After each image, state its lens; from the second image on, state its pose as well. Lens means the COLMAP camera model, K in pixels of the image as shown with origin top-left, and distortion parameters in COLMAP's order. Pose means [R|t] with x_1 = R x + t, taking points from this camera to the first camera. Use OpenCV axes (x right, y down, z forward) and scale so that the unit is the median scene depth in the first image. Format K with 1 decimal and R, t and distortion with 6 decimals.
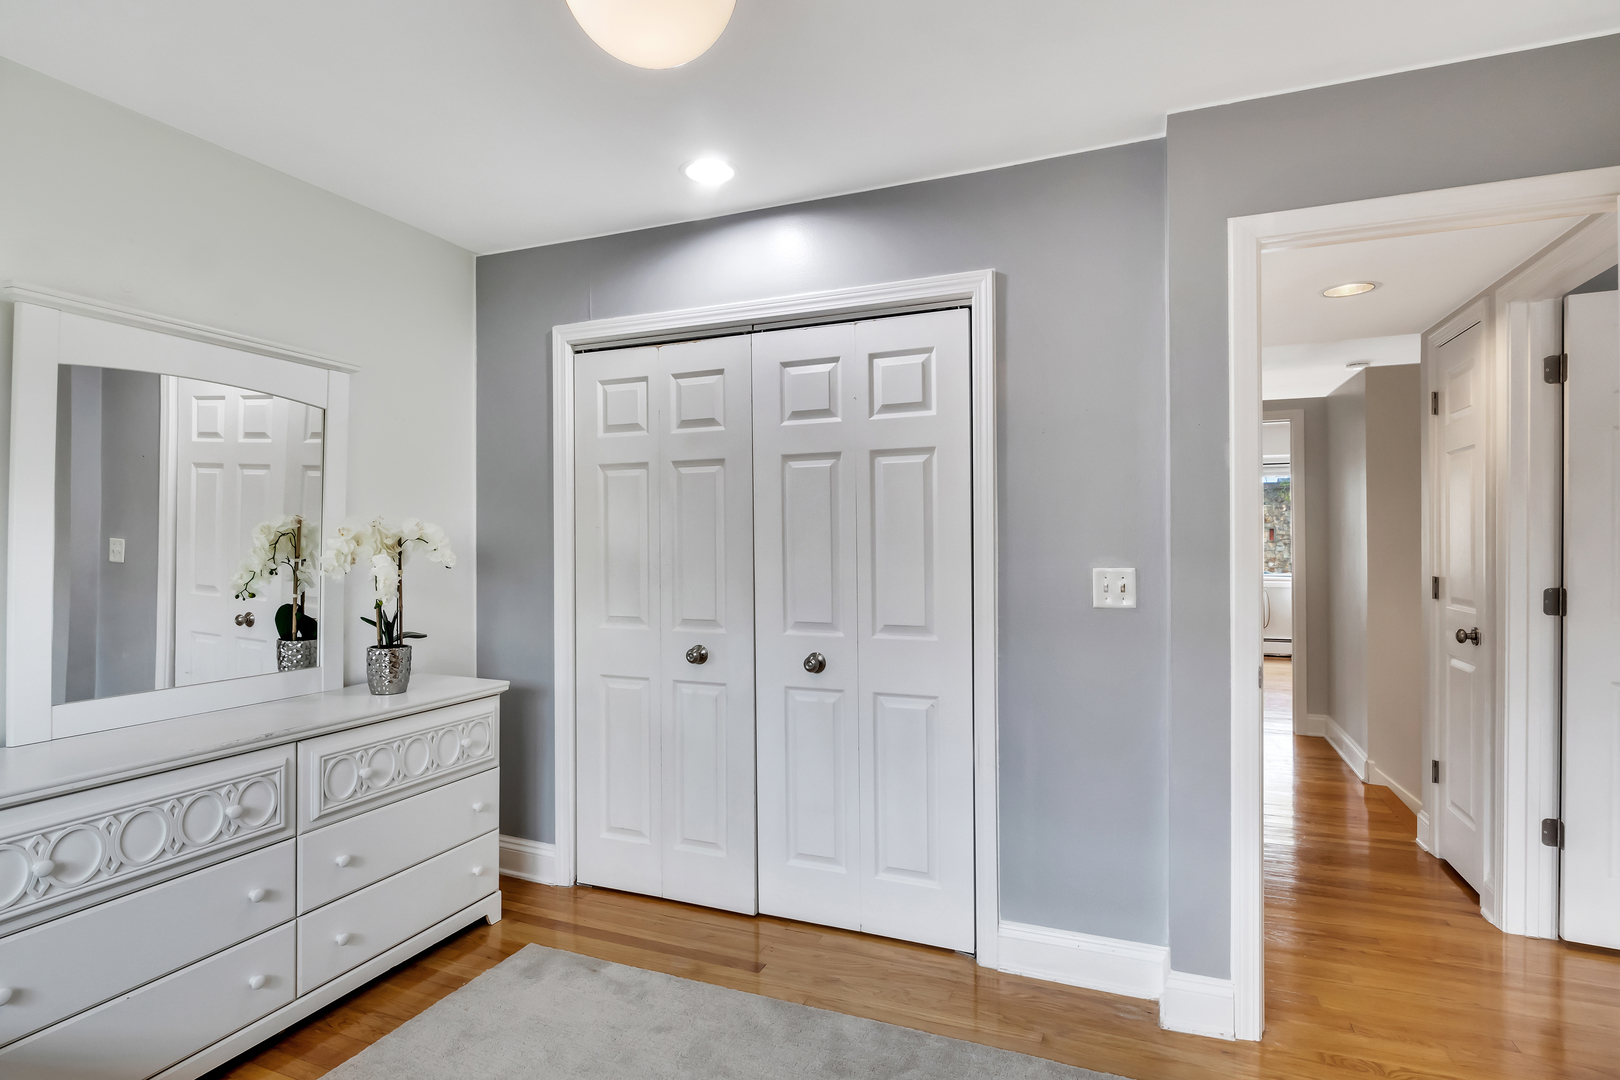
lens RADIAL K [[821.8, 0, 816.3], [0, 821.8, 547.8], [0, 0, 1]] dist [-0.012771, 0.005545]
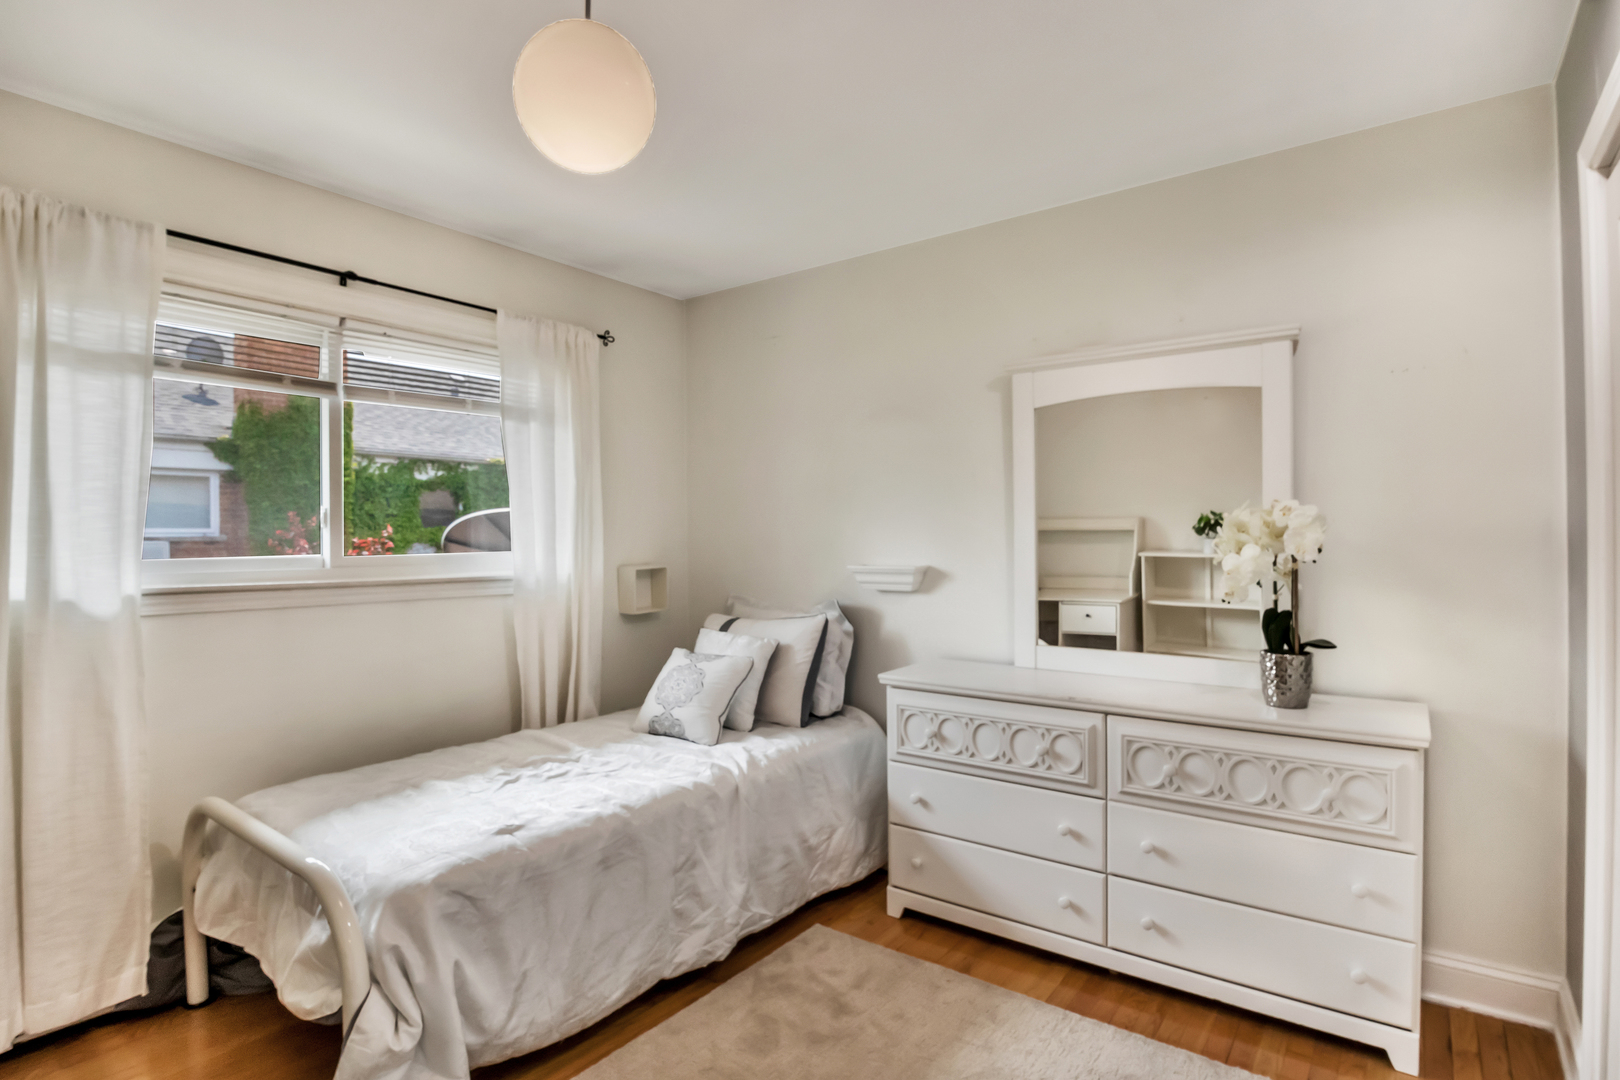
lens RADIAL K [[821.8, 0, 814.9], [0, 821.8, 532.8], [0, 0, 1]] dist [-0.012771, 0.005545]
pose [[-0.246845, 0.009980, -0.969004, 0.538613], [0.011393, 0.999908, 0.007396, -0.019766], [0.968988, -0.009214, -0.246936, 0.914900]]
